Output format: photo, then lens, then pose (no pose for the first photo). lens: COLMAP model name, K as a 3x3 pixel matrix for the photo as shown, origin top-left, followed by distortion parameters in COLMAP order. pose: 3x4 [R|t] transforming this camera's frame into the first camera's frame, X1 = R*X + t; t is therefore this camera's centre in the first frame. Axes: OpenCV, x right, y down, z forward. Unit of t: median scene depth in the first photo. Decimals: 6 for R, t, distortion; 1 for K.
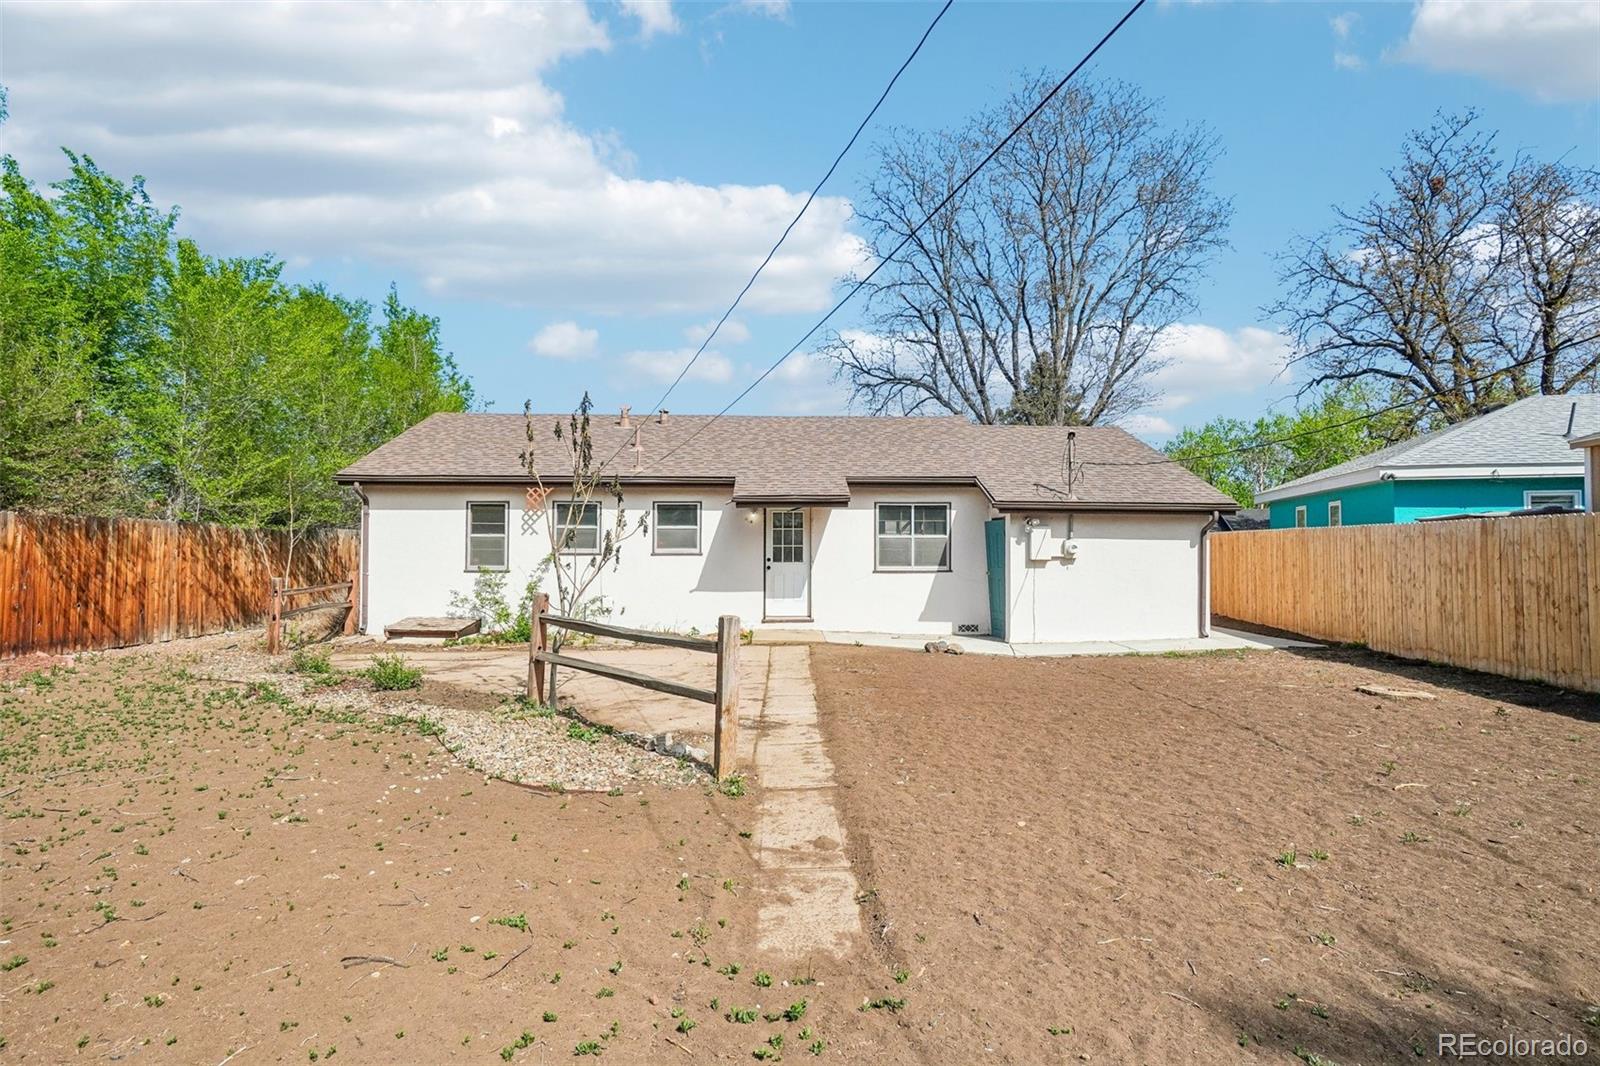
lens RADIAL K [[857.4, 0, 800.0], [0, 857.4, 533.0], [0, 0, 1]] dist [-0.012406, 0.000203]
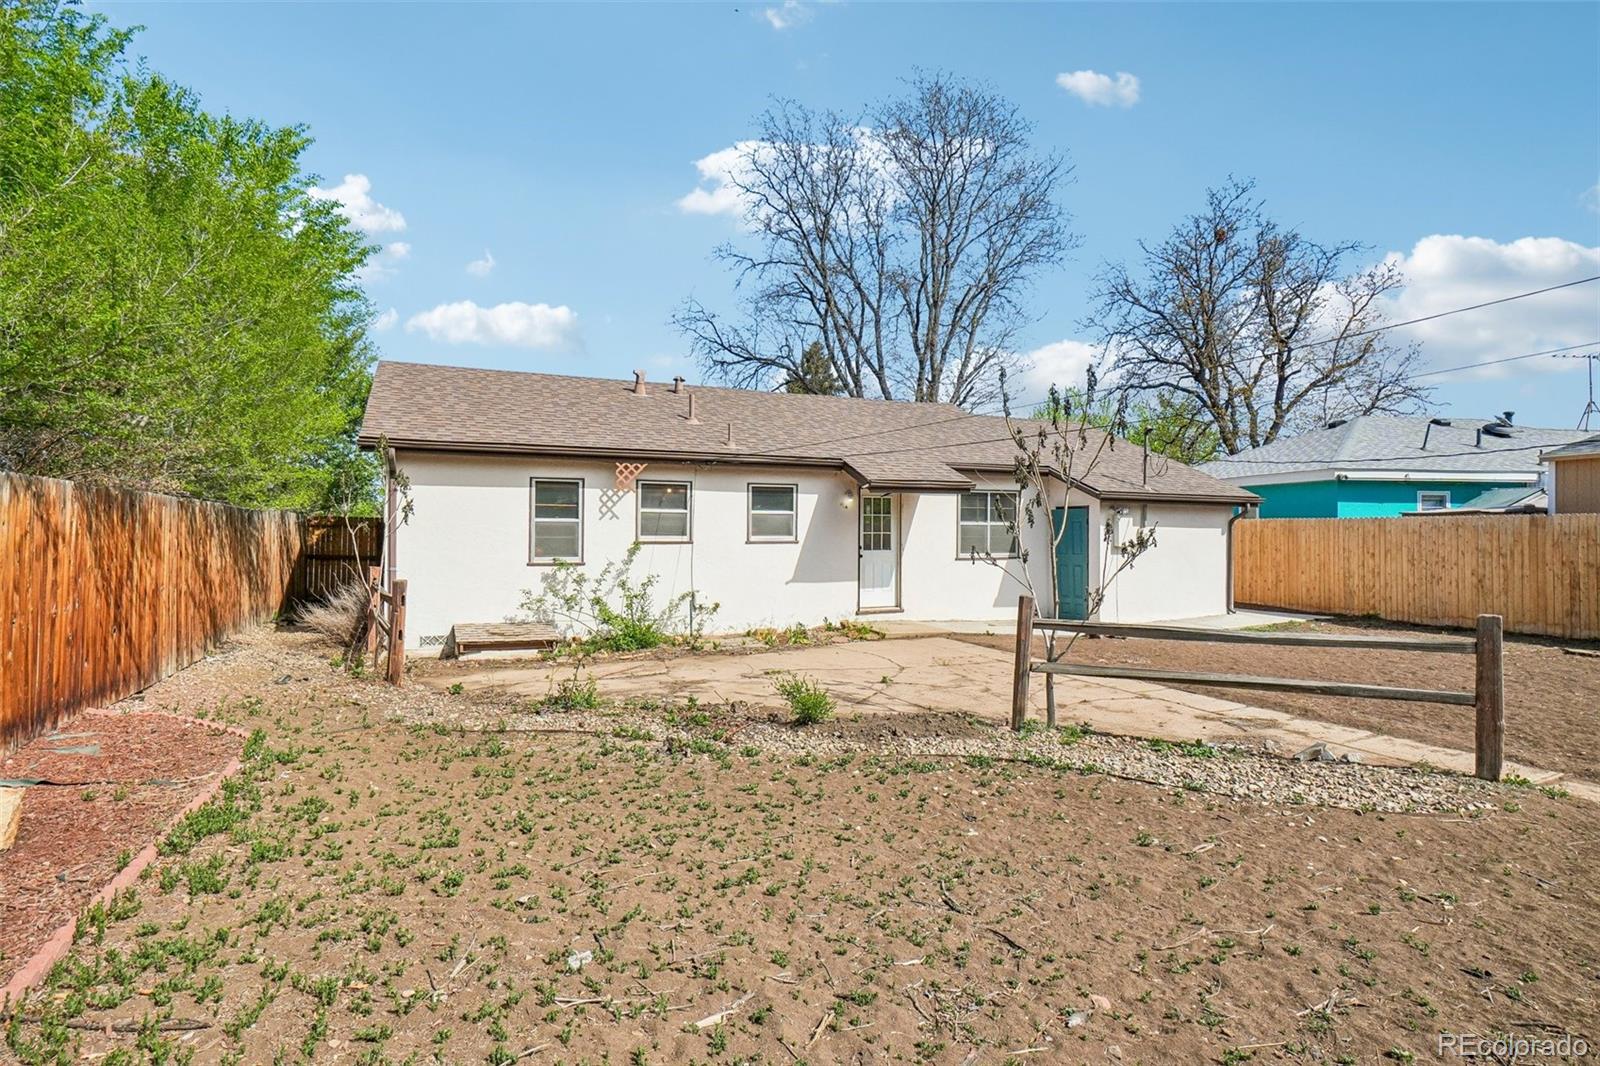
lens RADIAL K [[857.4, 0, 800.0], [0, 857.4, 533.0], [0, 0, 1]] dist [-0.012406, 0.000203]
pose [[0.919848, 0.000574, 0.392276, -0.470988], [-0.009372, 0.999746, 0.020514, -0.003542], [-0.392164, -0.022546, 0.919619, 0.163326]]
